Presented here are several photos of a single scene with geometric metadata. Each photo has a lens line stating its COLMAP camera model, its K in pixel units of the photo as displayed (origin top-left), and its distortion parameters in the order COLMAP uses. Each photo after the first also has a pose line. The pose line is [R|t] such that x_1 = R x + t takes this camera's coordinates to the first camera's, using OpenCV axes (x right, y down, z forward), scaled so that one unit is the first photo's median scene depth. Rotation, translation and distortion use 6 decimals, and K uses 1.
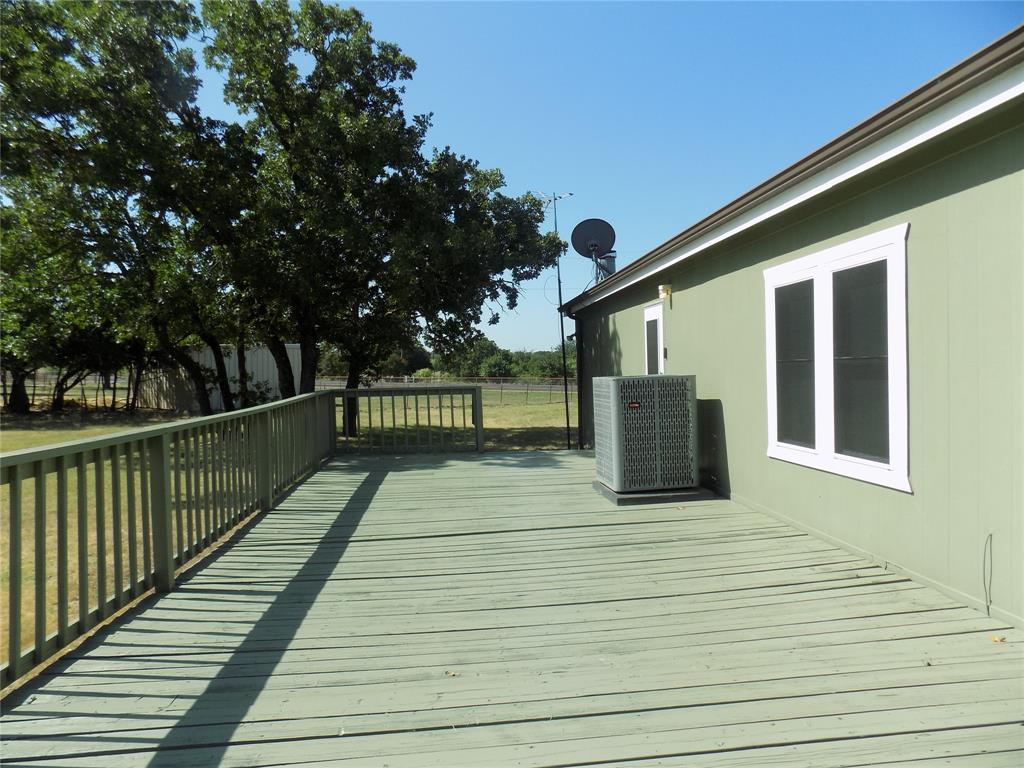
lens RADIAL K [[687.8, 0, 517.5], [0, 687.8, 381.6], [0, 0, 1]] dist [-0.077709, 0.073905]
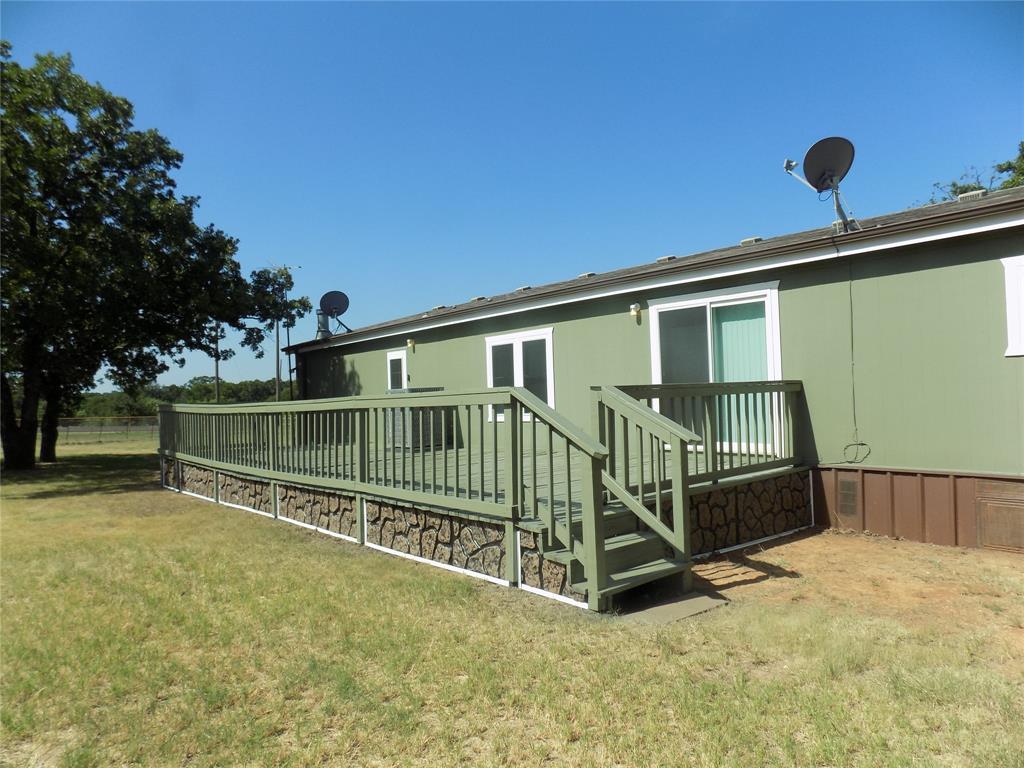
lens RADIAL K [[687.8, 0, 517.5], [0, 687.8, 381.6], [0, 0, 1]] dist [-0.077709, 0.073905]
pose [[0.815064, 0.009441, 0.579294, -0.555071], [0.026185, 0.998245, -0.053111, 0.066961], [-0.578779, 0.058457, 0.813386, -0.576606]]
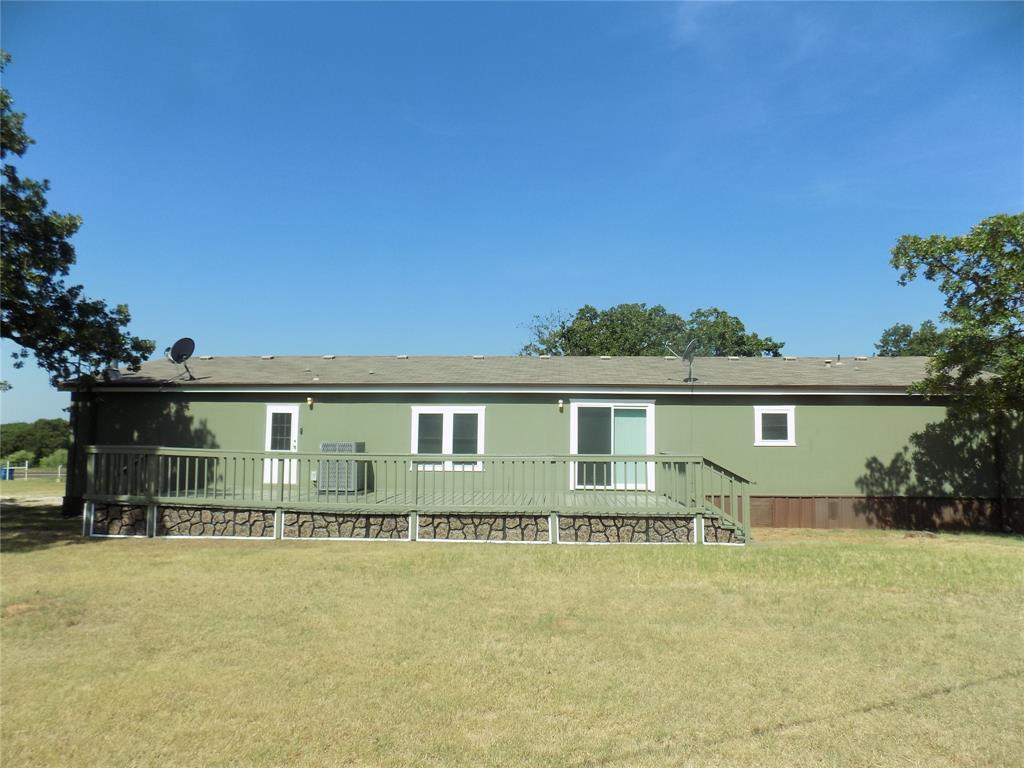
lens RADIAL K [[687.8, 0, 517.5], [0, 687.8, 381.6], [0, 0, 1]] dist [-0.077709, 0.073905]
pose [[0.153096, 0.123393, 0.980477, -1.586079], [0.005901, 0.992042, -0.125769, 0.066821], [-0.988194, 0.025040, 0.151150, 0.065615]]
